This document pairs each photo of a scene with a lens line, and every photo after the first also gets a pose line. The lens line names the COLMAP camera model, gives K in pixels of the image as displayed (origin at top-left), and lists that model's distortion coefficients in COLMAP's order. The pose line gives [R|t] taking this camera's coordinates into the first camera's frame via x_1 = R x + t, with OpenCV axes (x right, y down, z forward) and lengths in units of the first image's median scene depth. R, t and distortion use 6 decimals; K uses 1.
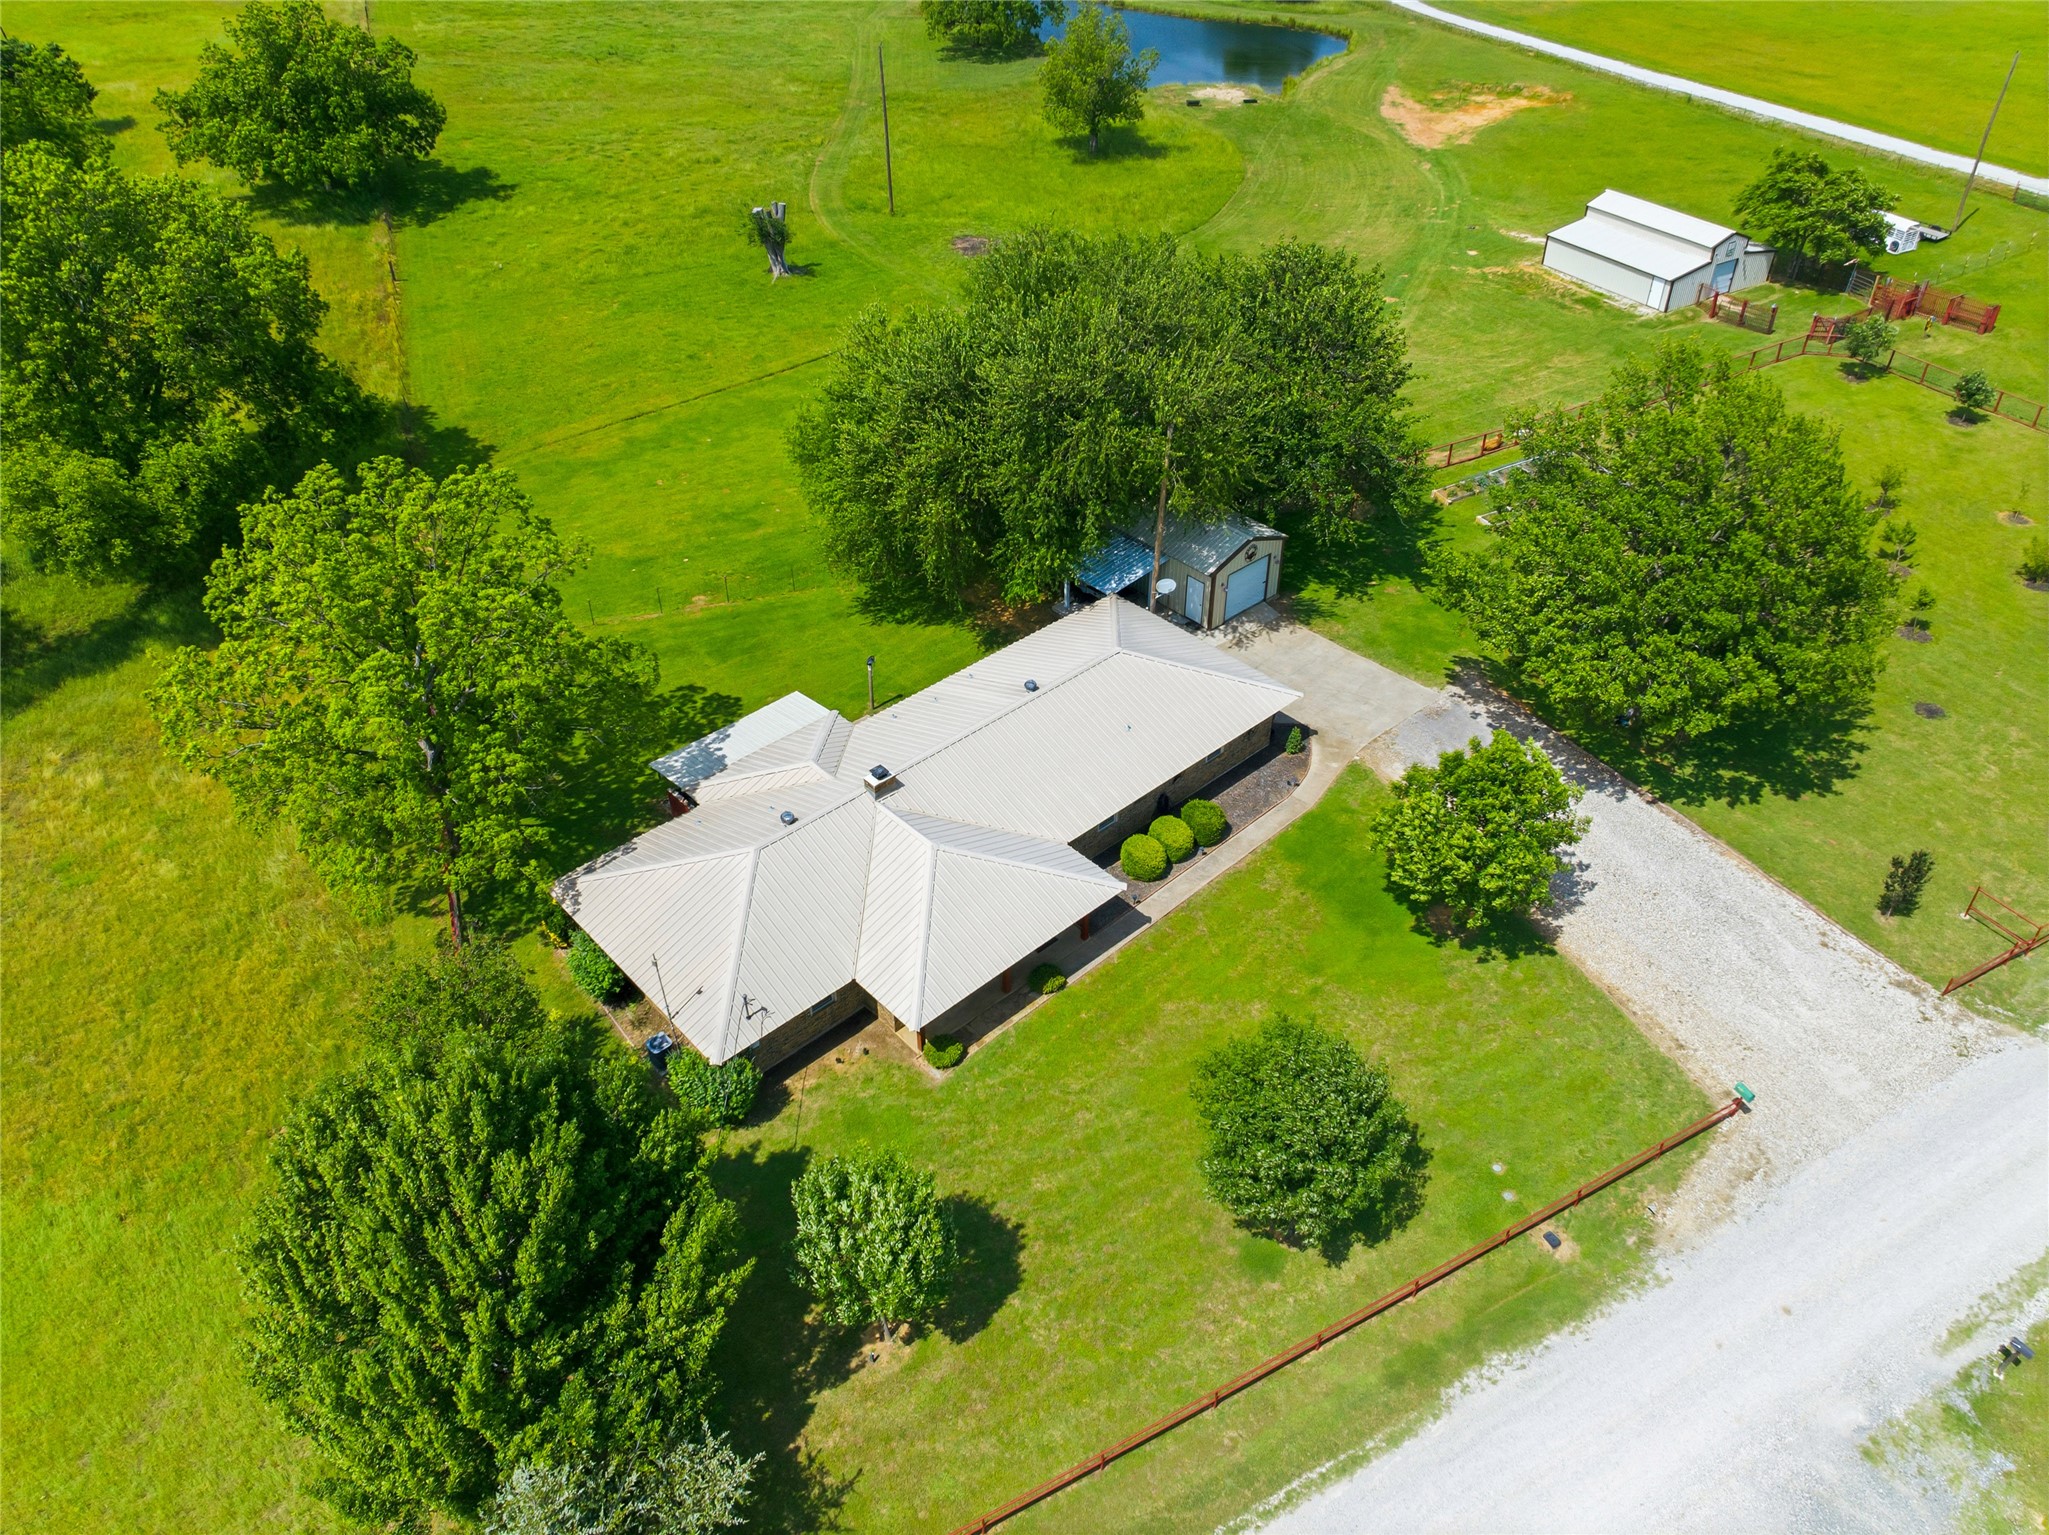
lens RADIAL K [[1438.4, 0, 1024.5], [0, 1438.4, 767.5], [0, 0, 1]] dist [-0.035162, 0.000216]
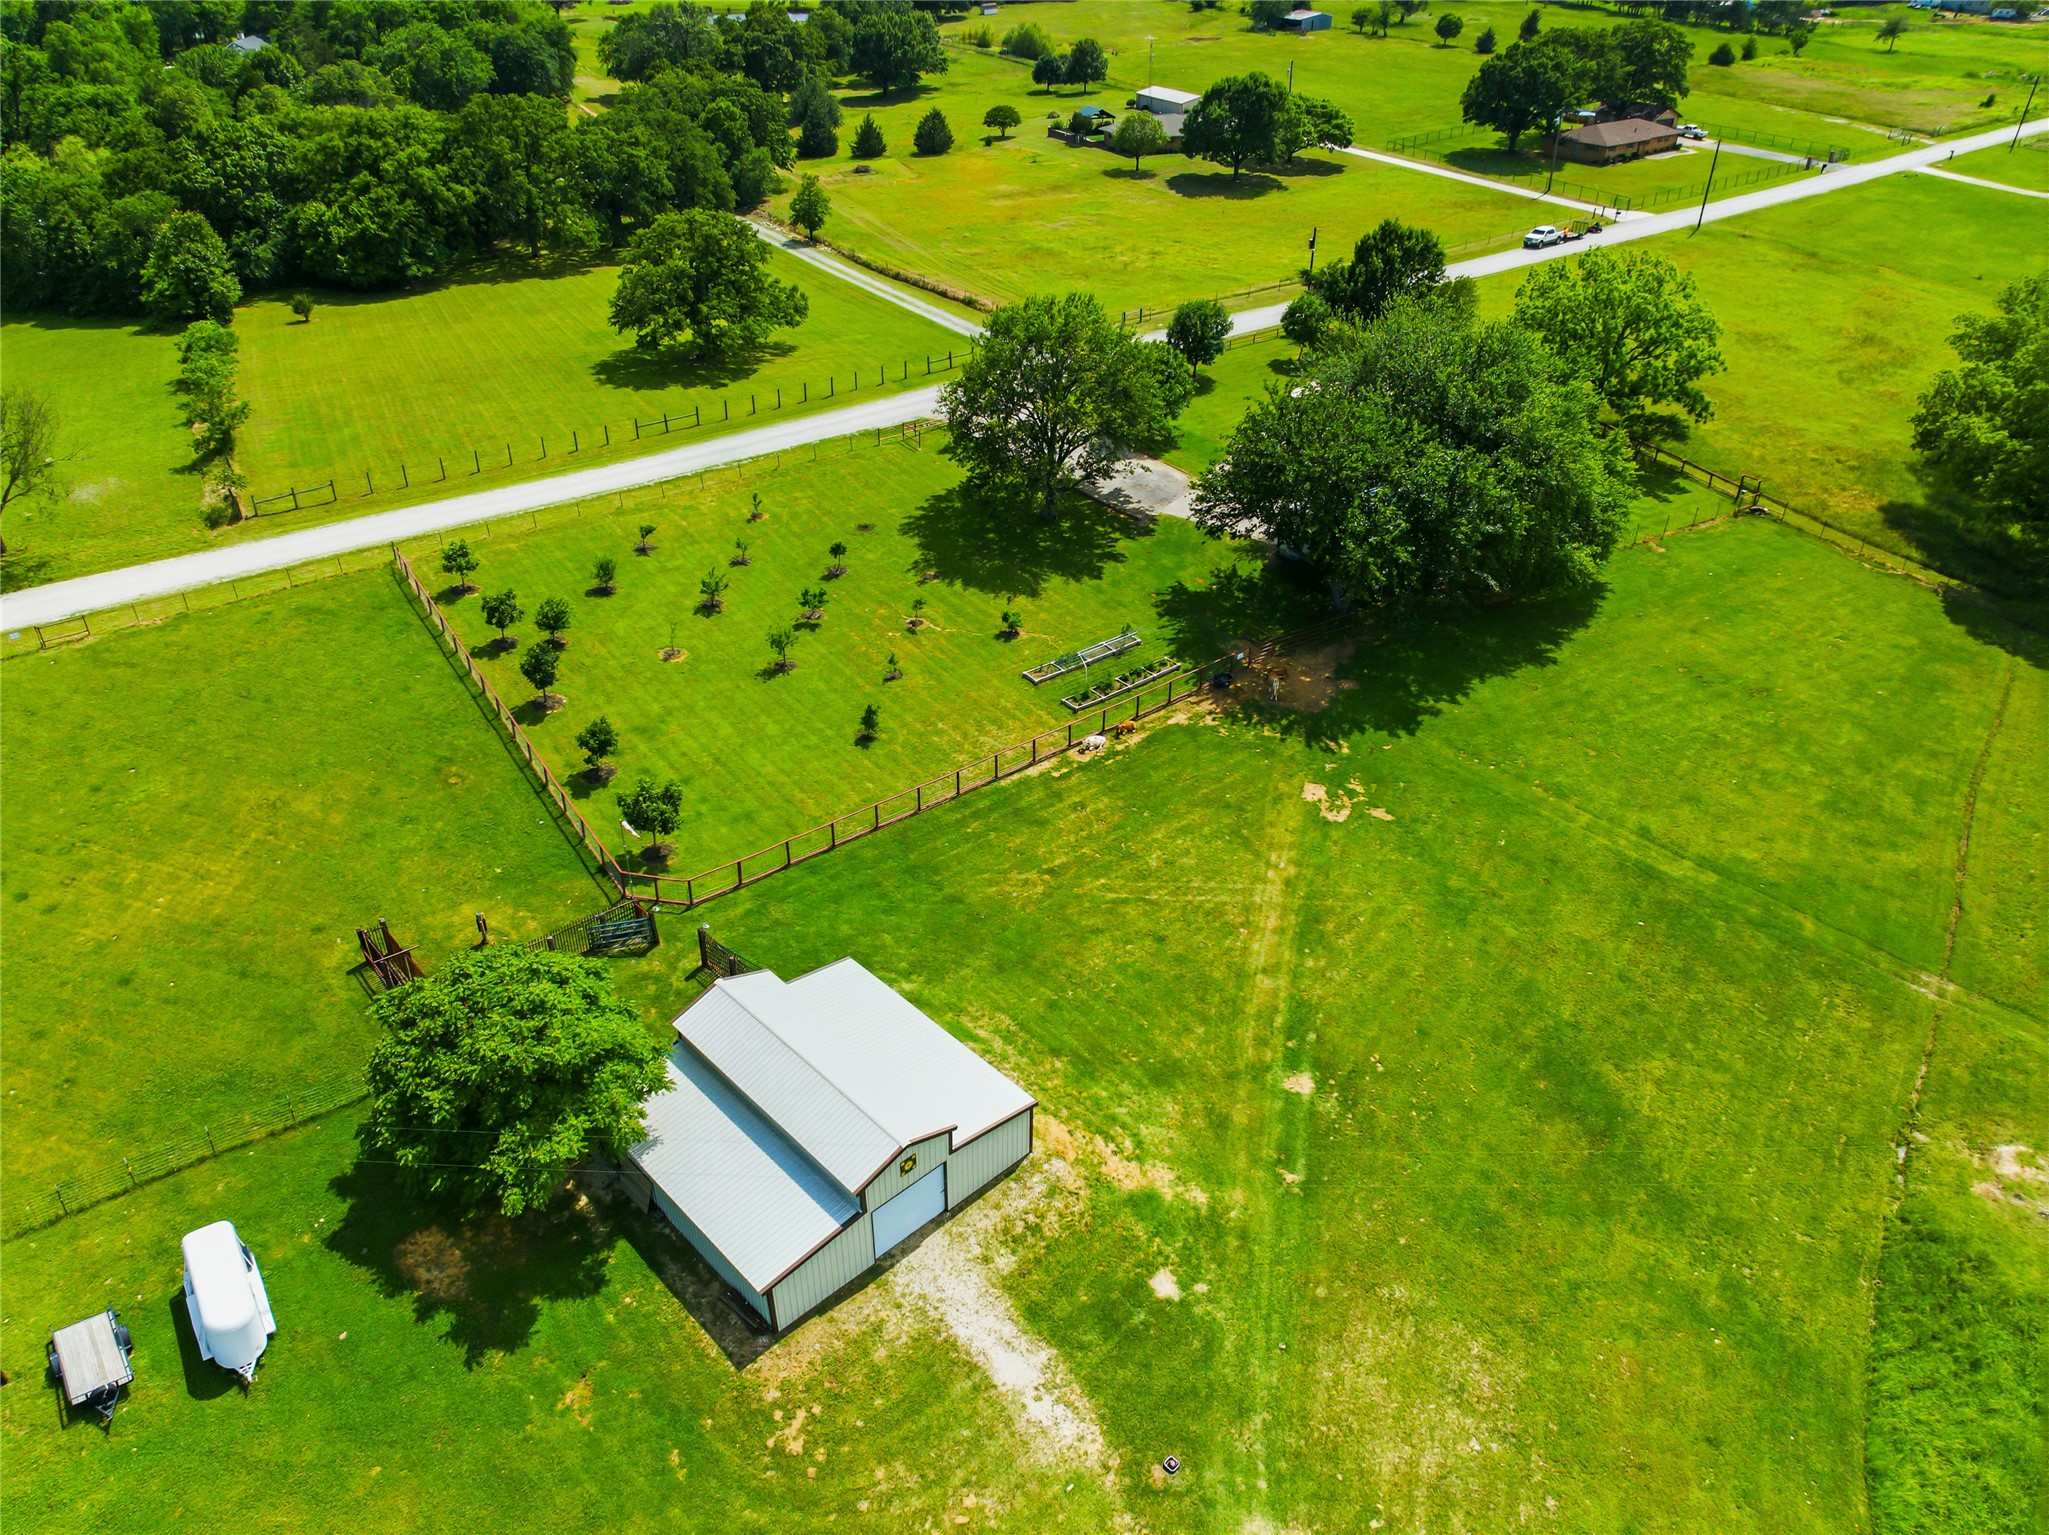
lens RADIAL K [[1454.6, 0, 1029.0], [0, 1454.6, 754.0], [0, 0, 1]] dist [-0.064894, 0.039623]
pose [[-0.980887, 0.100290, -0.166742, 0.733710], [-0.123809, 0.339391, 0.932462, -1.472340], [0.150107, 0.935284, -0.320488, 1.744994]]
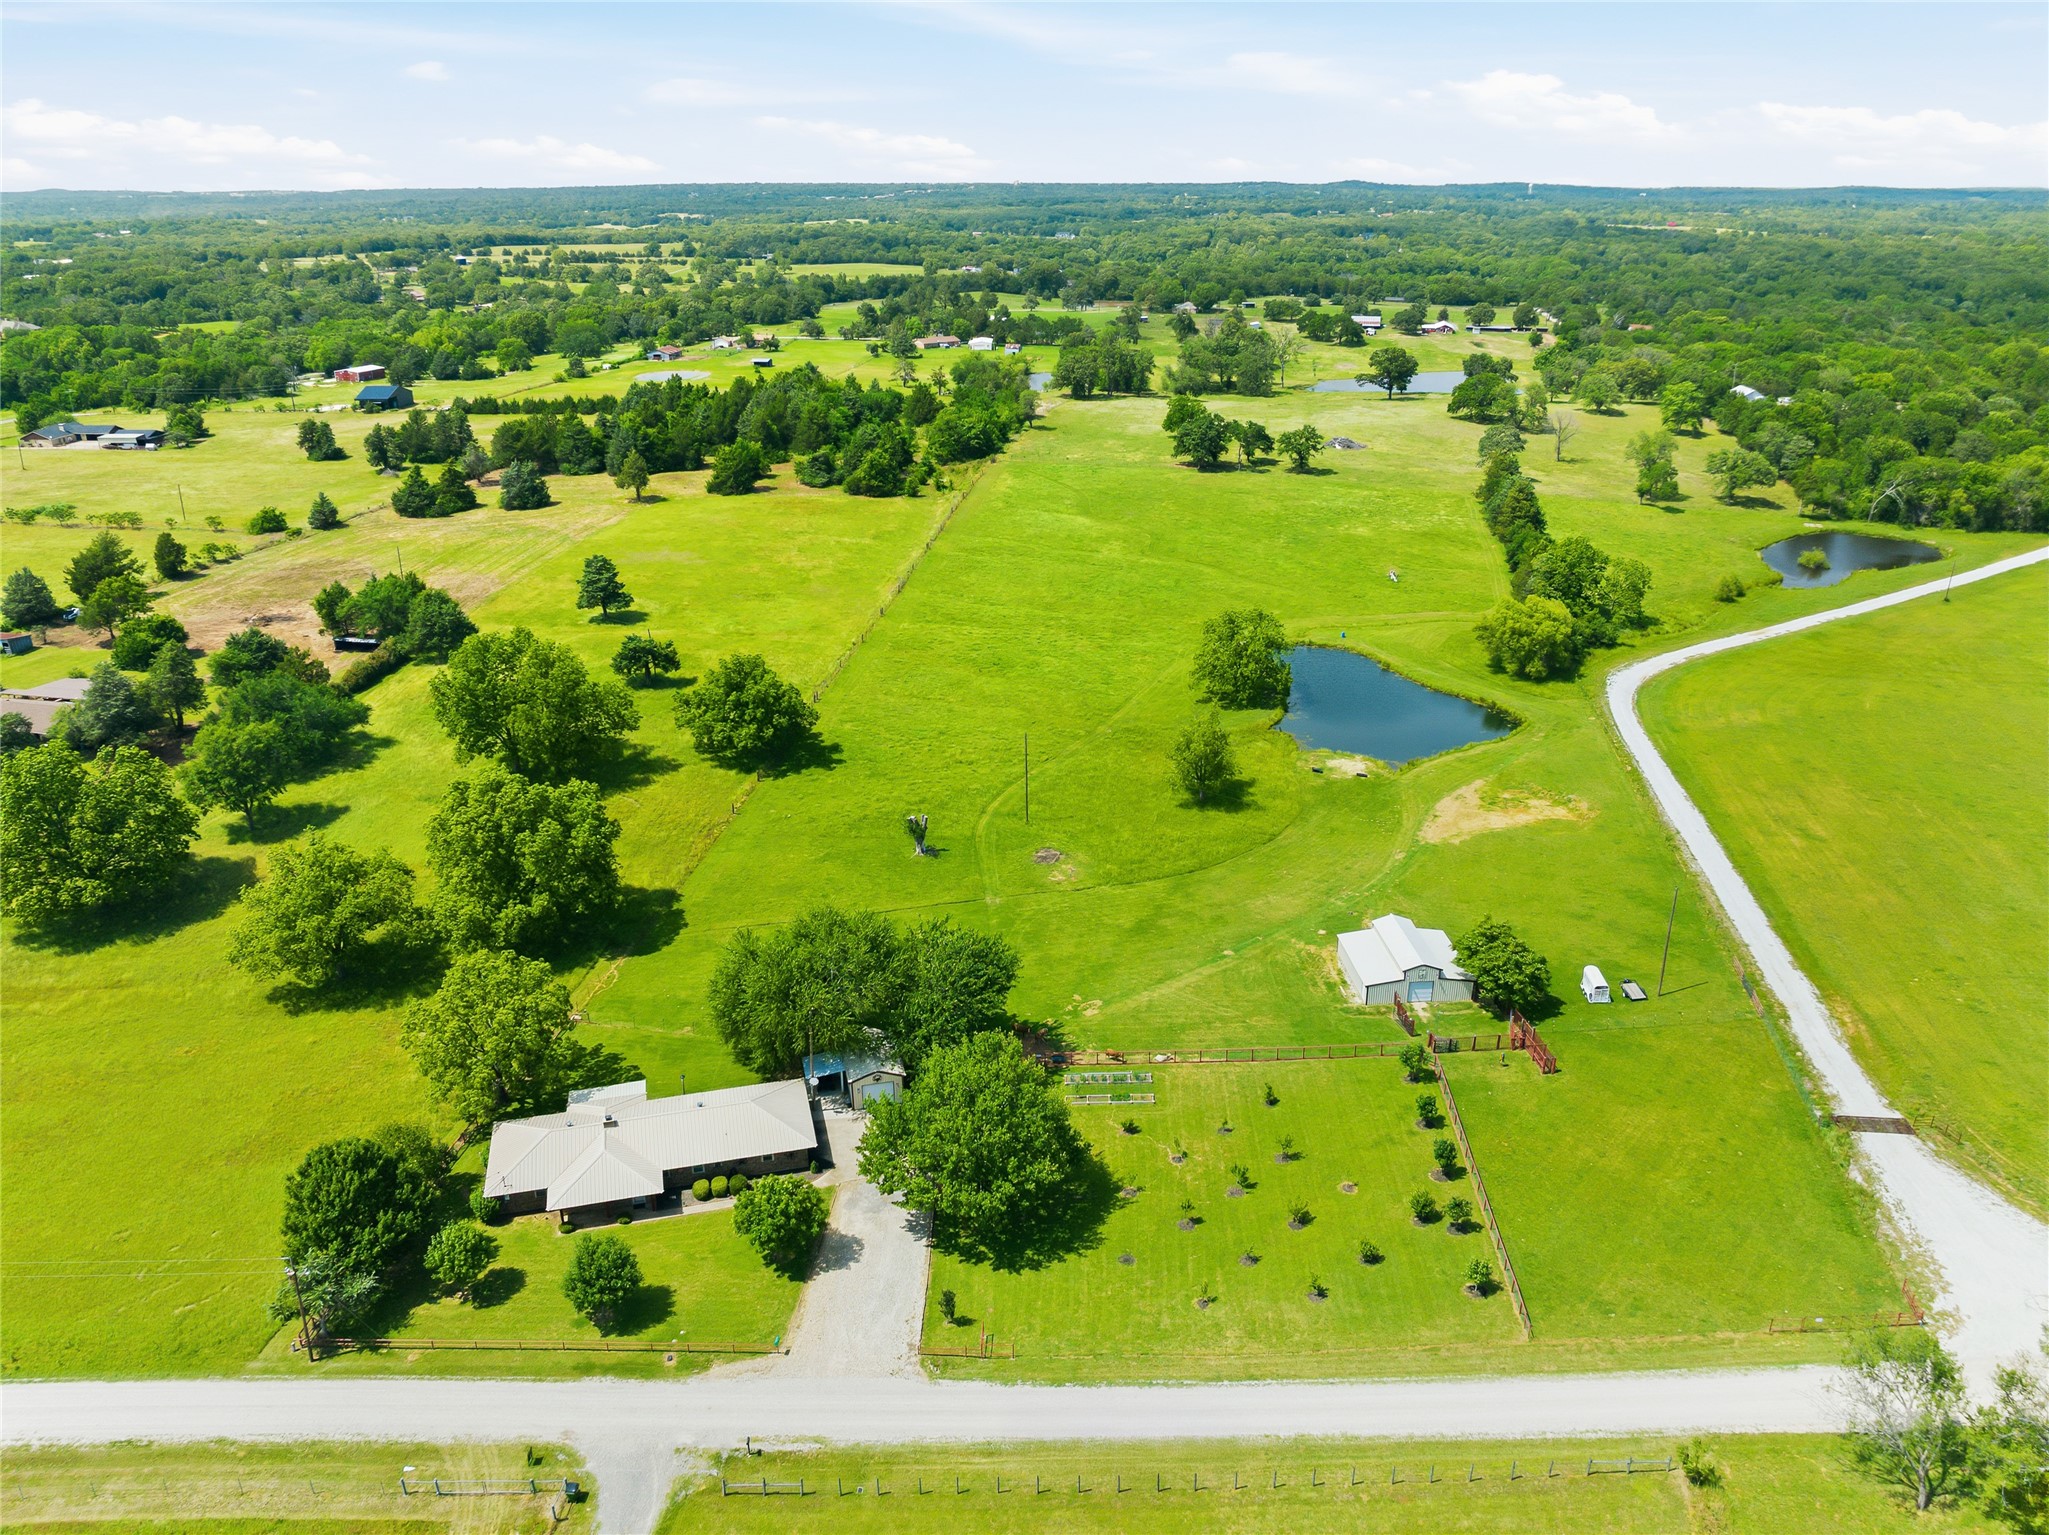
lens RADIAL K [[1438.4, 0, 1024.5], [0, 1438.4, 767.5], [0, 0, 1]] dist [-0.035162, 0.000216]
pose [[0.879122, 0.179378, -0.441551, 1.196661], [-0.295479, 0.932062, -0.209650, -0.200752], [0.373946, 0.314777, 0.872399, -0.863654]]
